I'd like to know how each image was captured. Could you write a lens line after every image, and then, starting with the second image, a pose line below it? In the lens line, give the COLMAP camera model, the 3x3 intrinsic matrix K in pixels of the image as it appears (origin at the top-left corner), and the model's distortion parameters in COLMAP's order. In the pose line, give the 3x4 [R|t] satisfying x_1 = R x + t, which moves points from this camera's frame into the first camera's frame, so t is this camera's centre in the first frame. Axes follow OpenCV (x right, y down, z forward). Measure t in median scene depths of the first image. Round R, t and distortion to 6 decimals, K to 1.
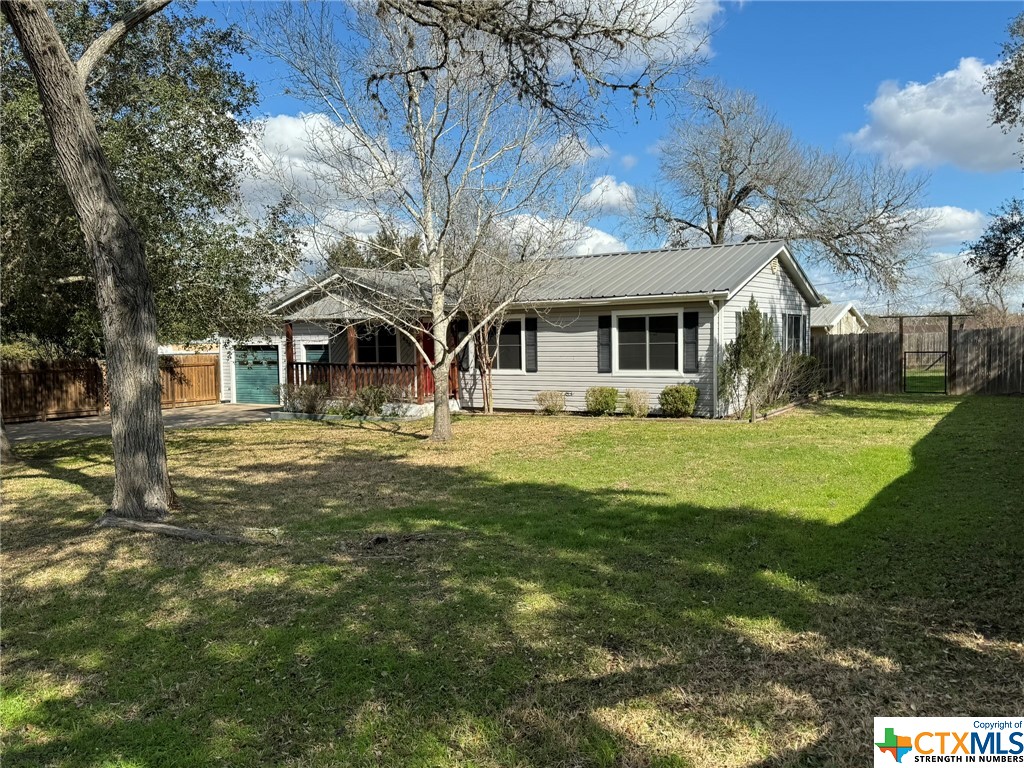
lens RADIAL K [[835.0, 0, 520.0], [0, 835.0, 384.3], [0, 0, 1]] dist [0.106438, 0.010258]
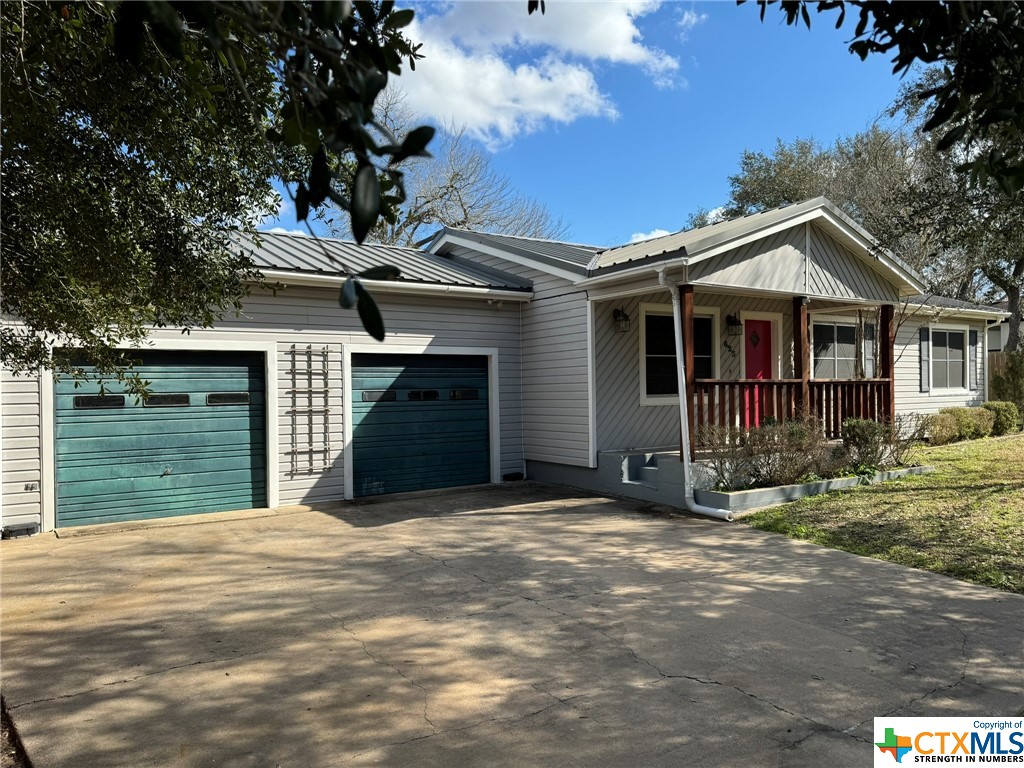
lens RADIAL K [[722.5, 0, 512.9], [0, 722.5, 386.7], [0, 0, 1]] dist [0.063082, -0.079607]
pose [[0.406674, 0.009646, 0.913522, -0.742396], [0.058424, 0.997623, -0.036542, -0.016179], [-0.911703, 0.068233, 0.405144, 1.040737]]
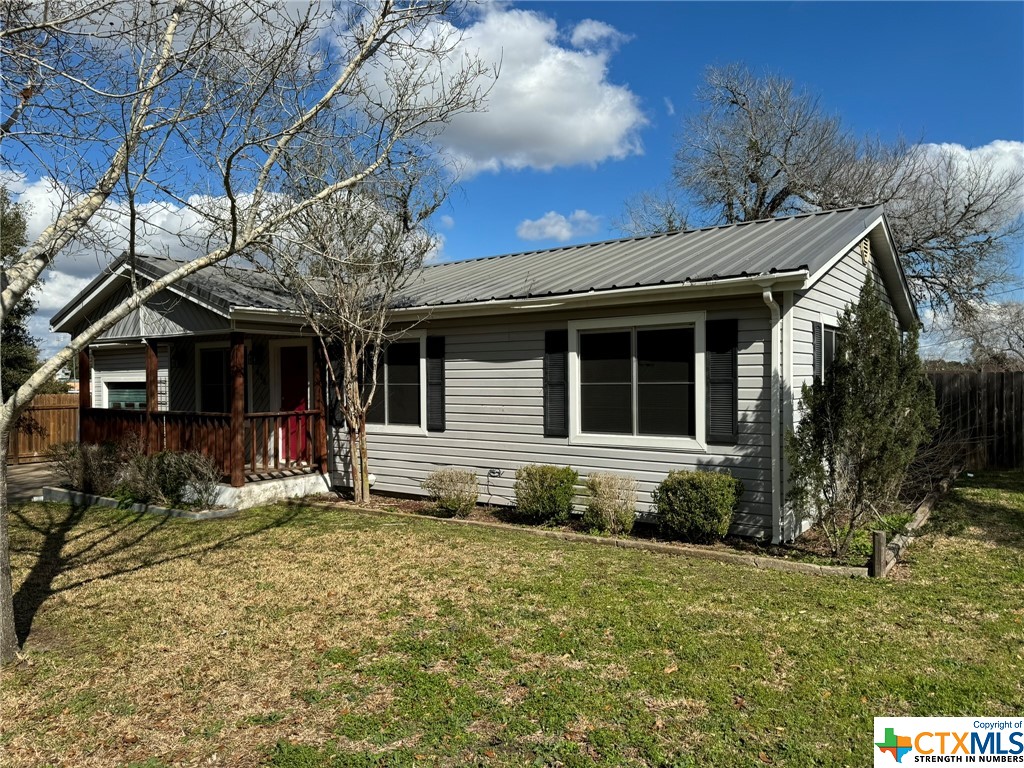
lens RADIAL K [[722.5, 0, 507.4], [0, 722.5, 382.3], [0, 0, 1]] dist [0.063082, -0.079607]
pose [[0.997596, 0.009497, -0.068637, 0.098573], [-0.013005, 0.998622, -0.050844, -0.024062], [0.068060, 0.051615, 0.996345, 0.520243]]
